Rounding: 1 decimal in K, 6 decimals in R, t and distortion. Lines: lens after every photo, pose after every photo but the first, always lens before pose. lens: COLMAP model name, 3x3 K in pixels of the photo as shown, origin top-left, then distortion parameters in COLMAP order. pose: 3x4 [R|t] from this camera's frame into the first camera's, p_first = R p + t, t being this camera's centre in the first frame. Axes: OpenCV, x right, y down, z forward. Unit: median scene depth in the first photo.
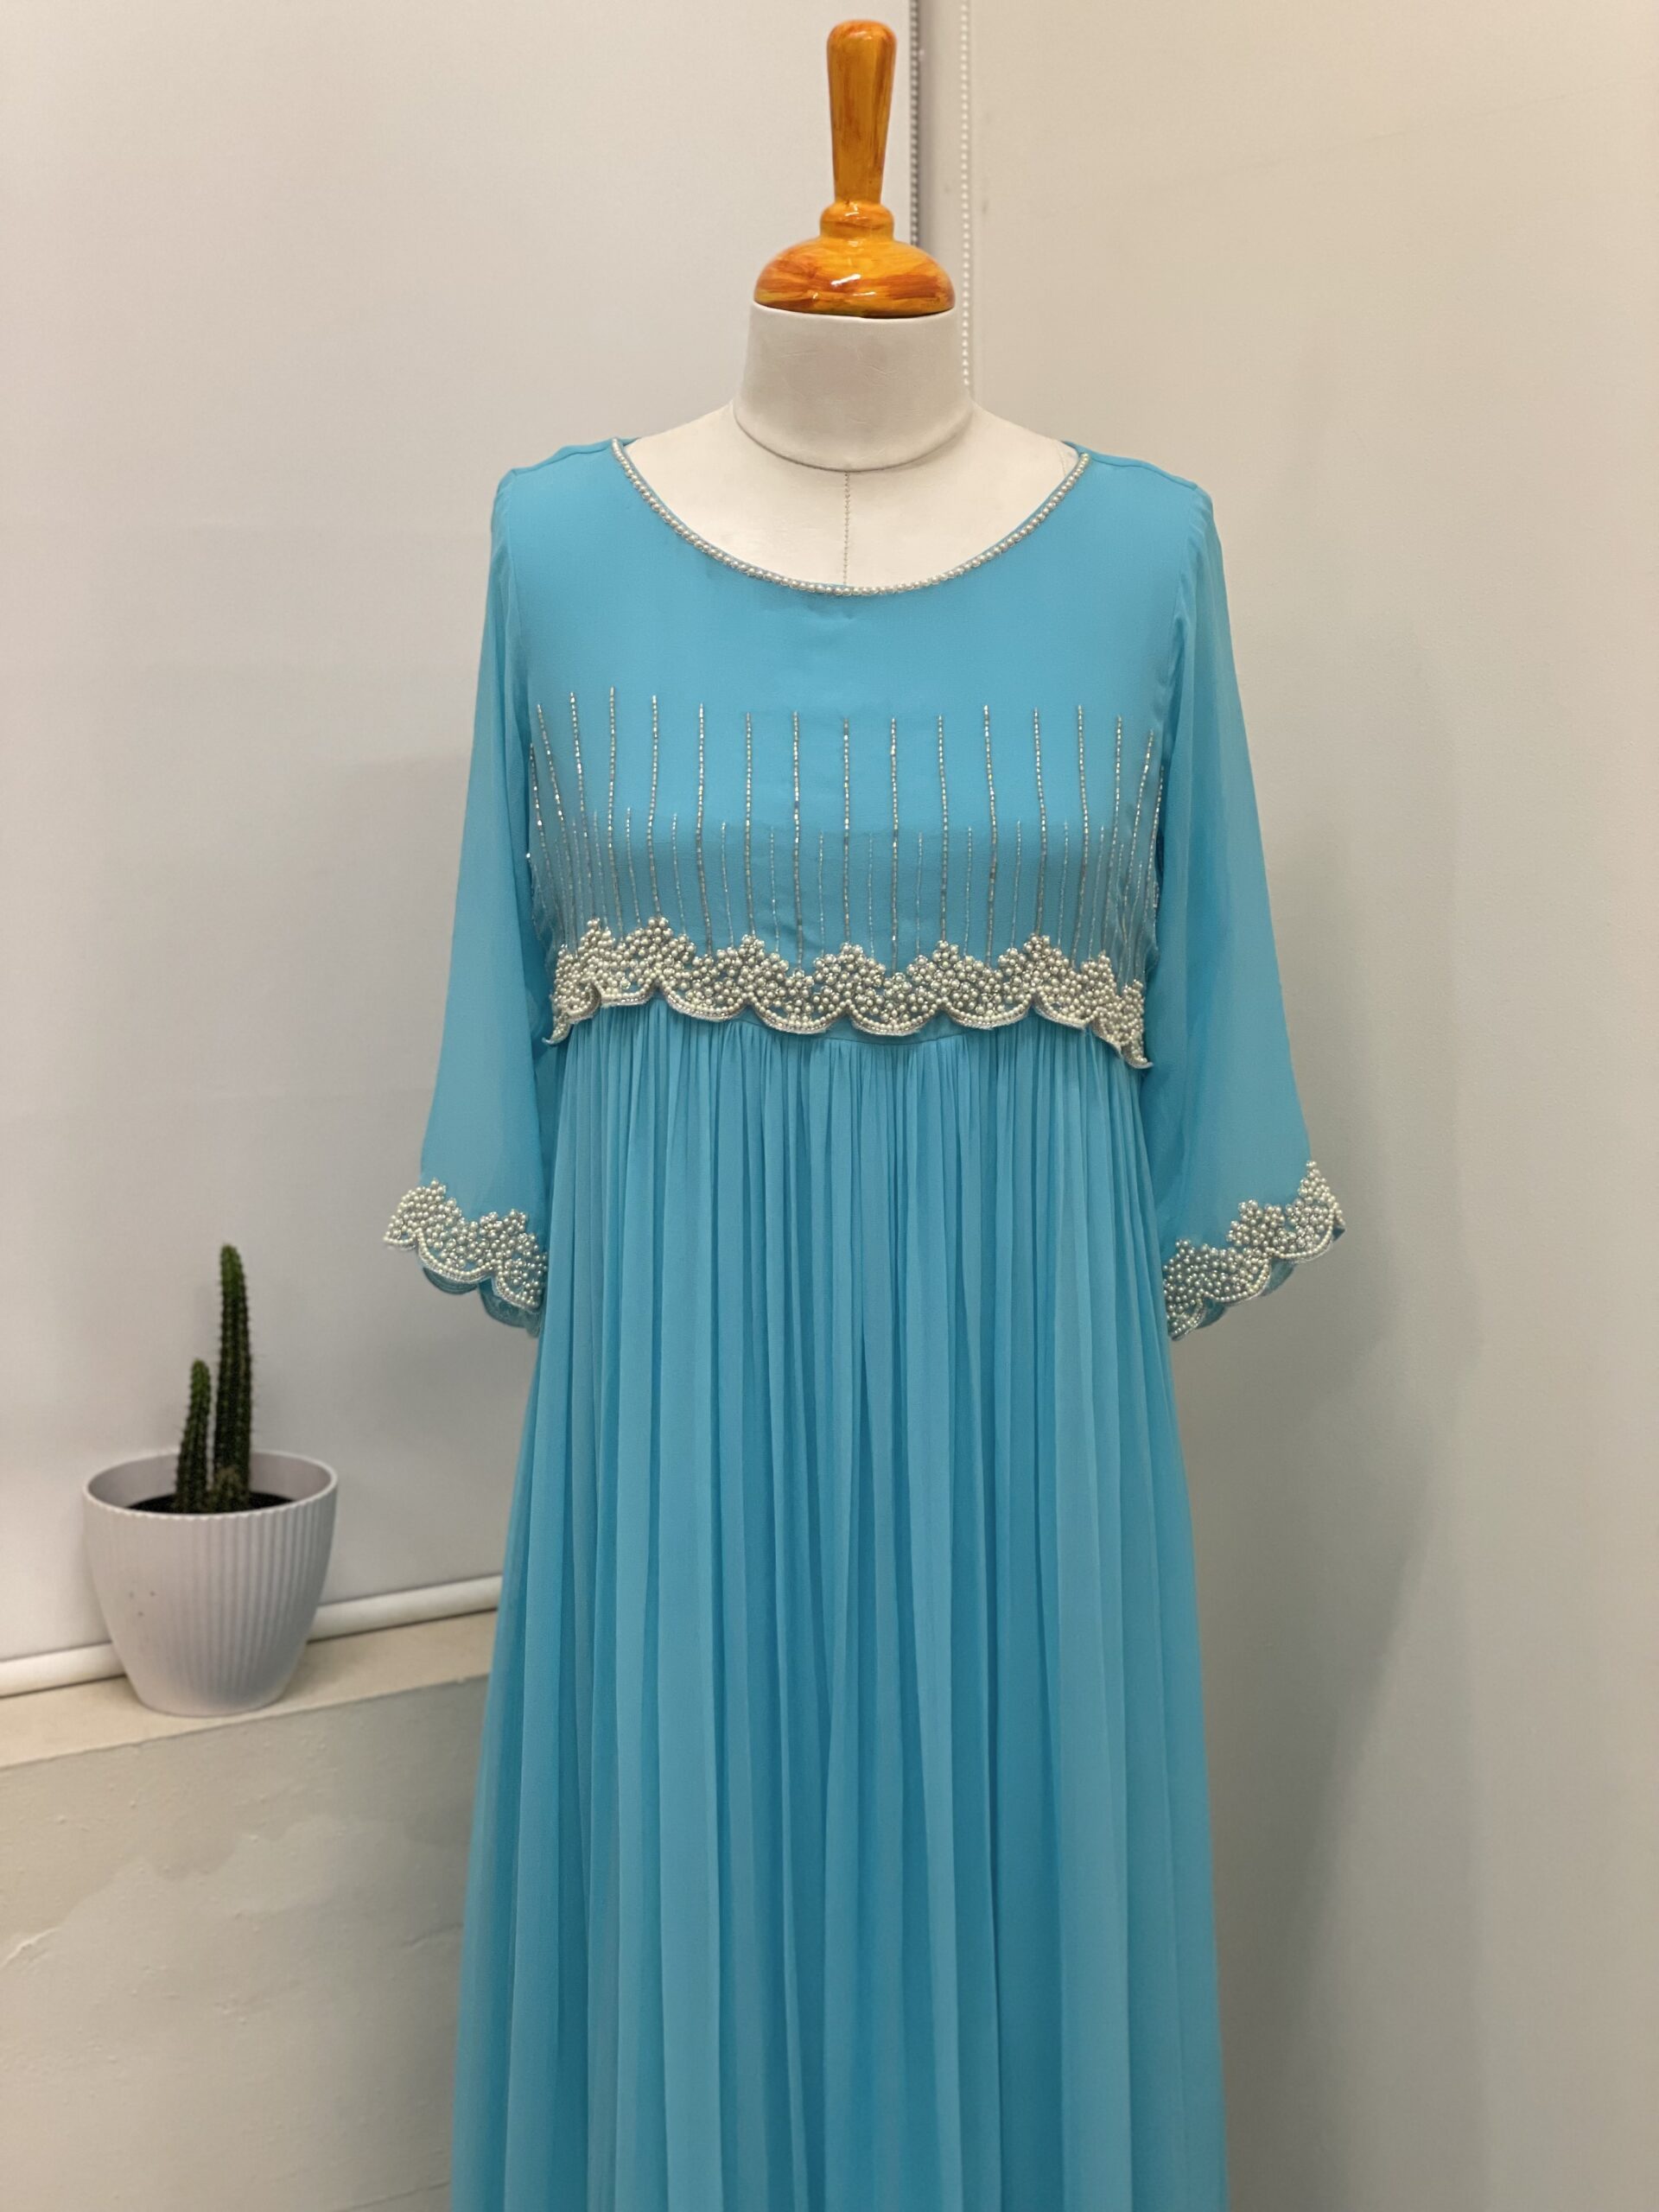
lens RADIAL K [[3294.4, 0, 829.5], [0, 3294.4, 1106.0], [0, 0, 1]] dist [0.073549, 0.165580]
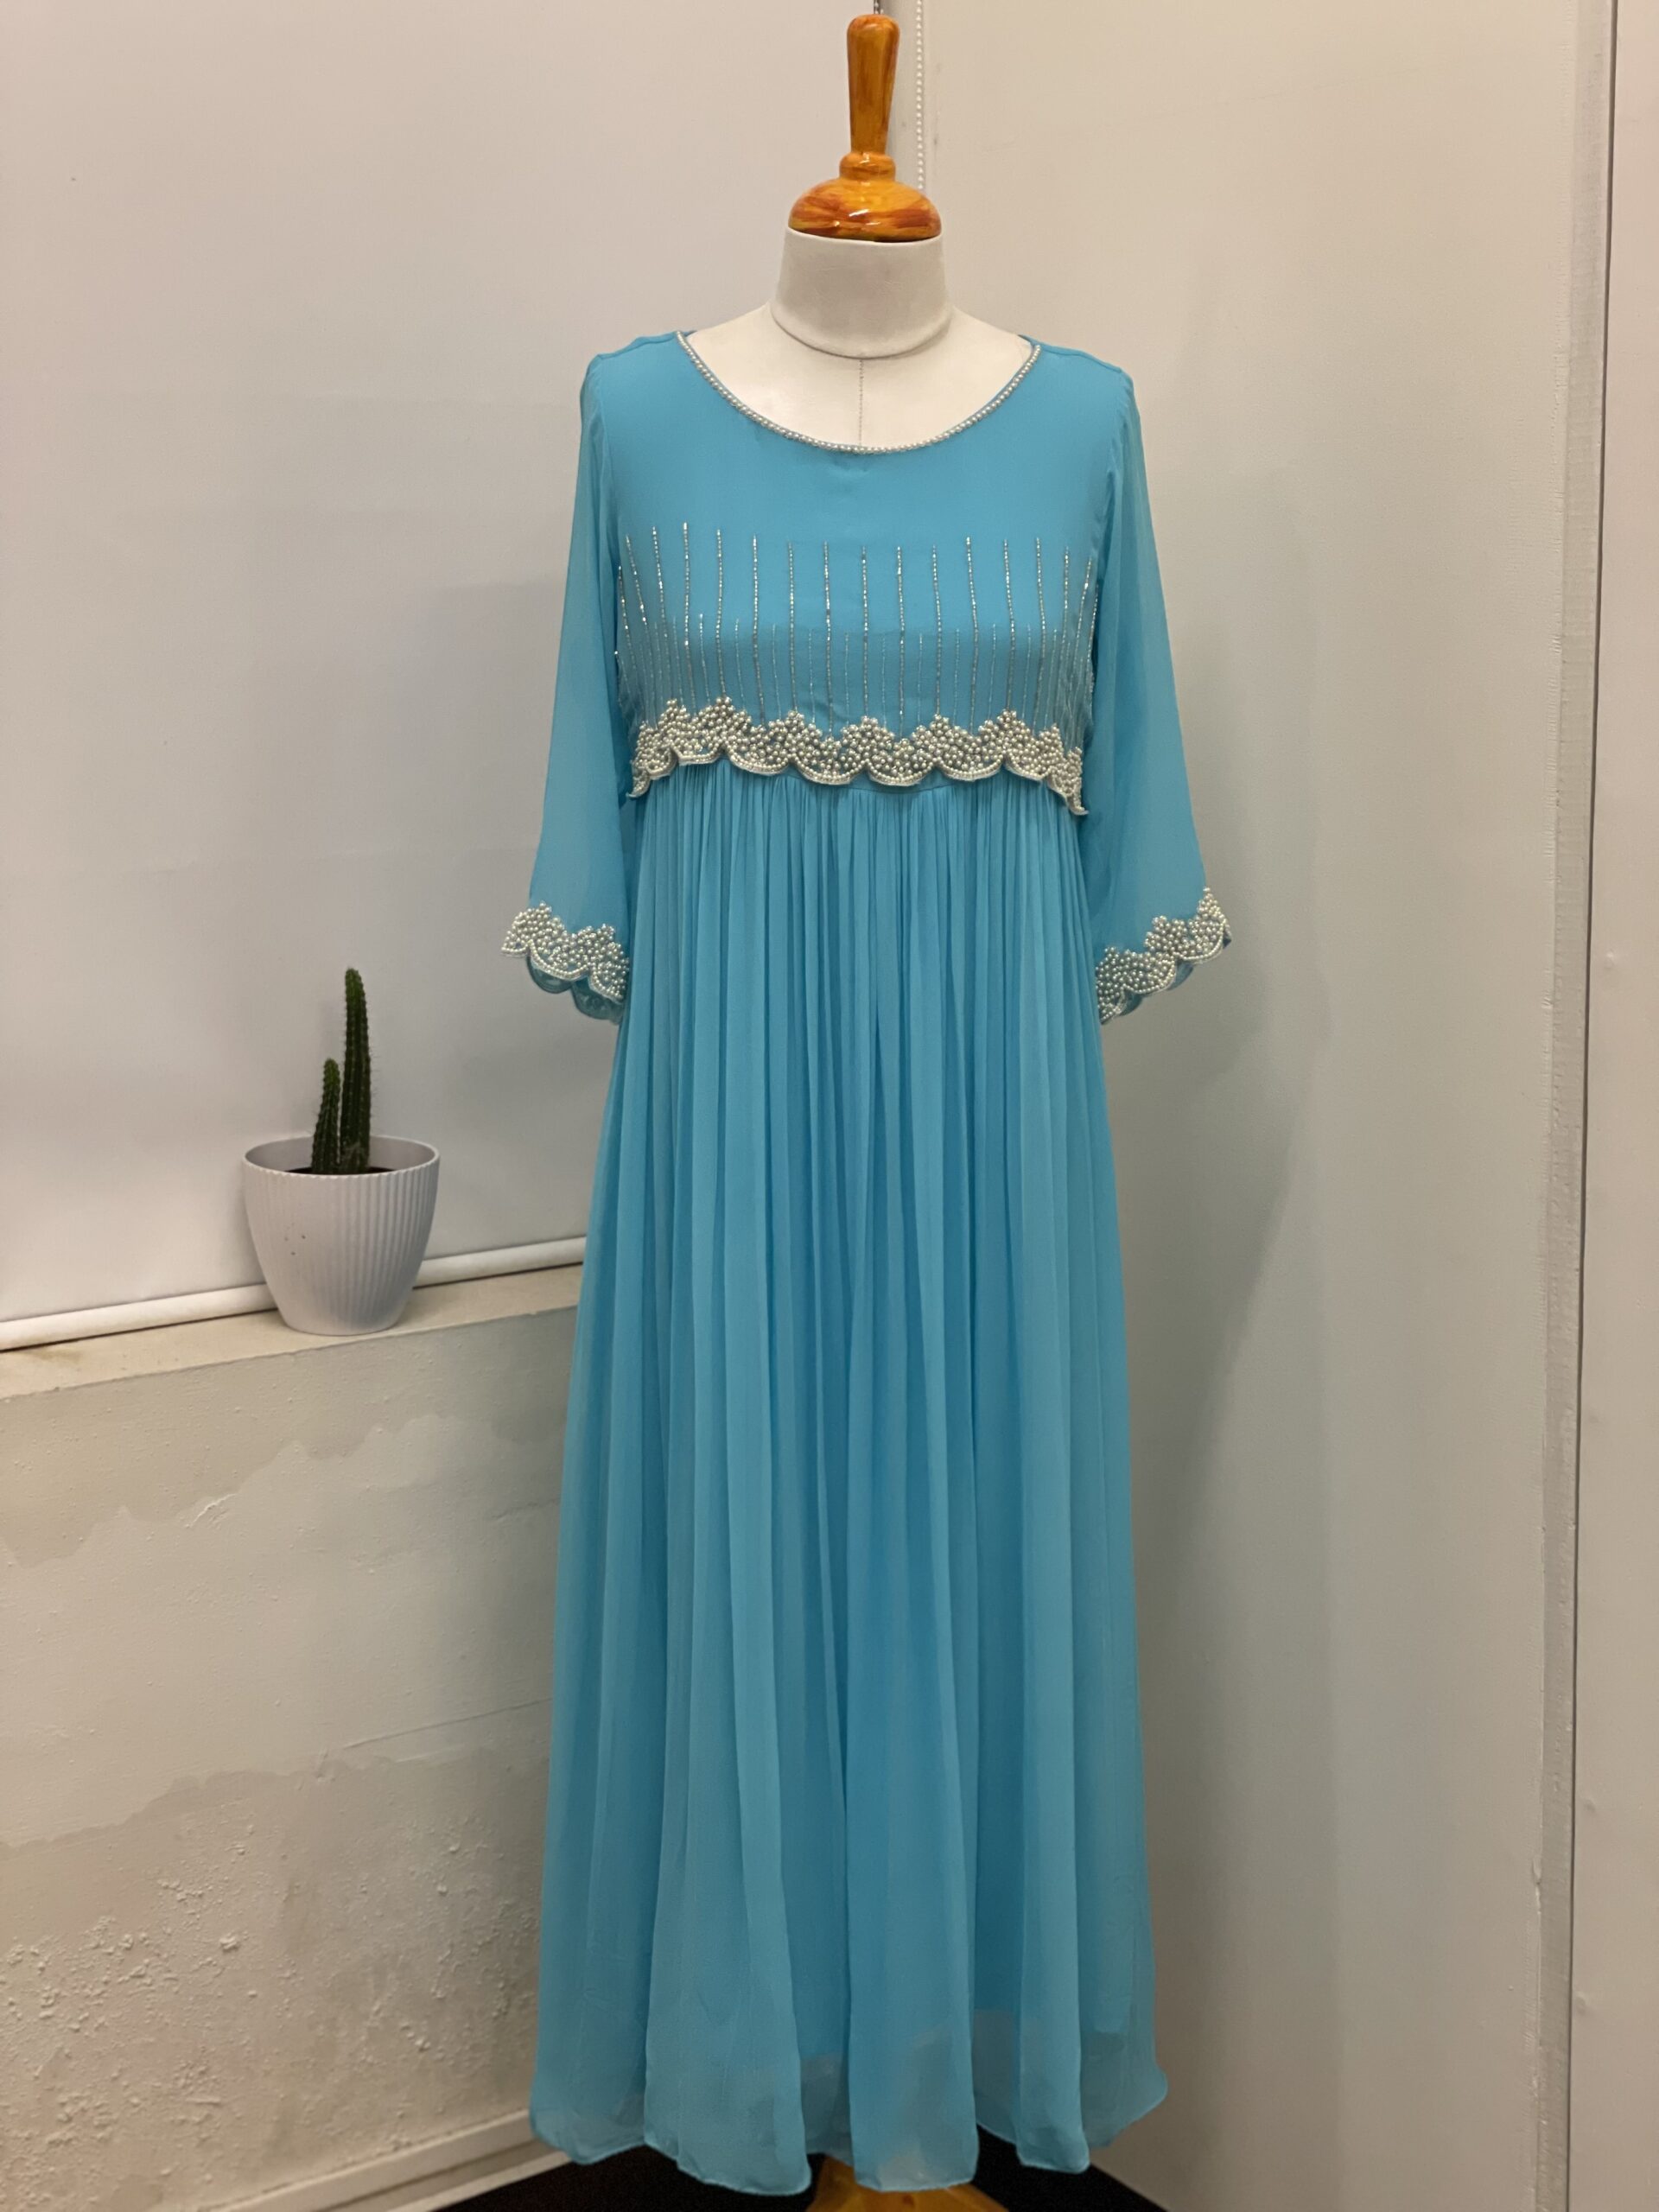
lens RADIAL K [[3283.3, 0, 825.8], [0, 3283.3, 1045.1], [0, 0, 1]] dist [0.234885, -0.860137]
pose [[0.998746, -0.004803, 0.049836, -0.073228], [0.003745, 0.999766, 0.021311, 0.051916], [-0.049927, -0.021098, 0.998530, -0.314274]]
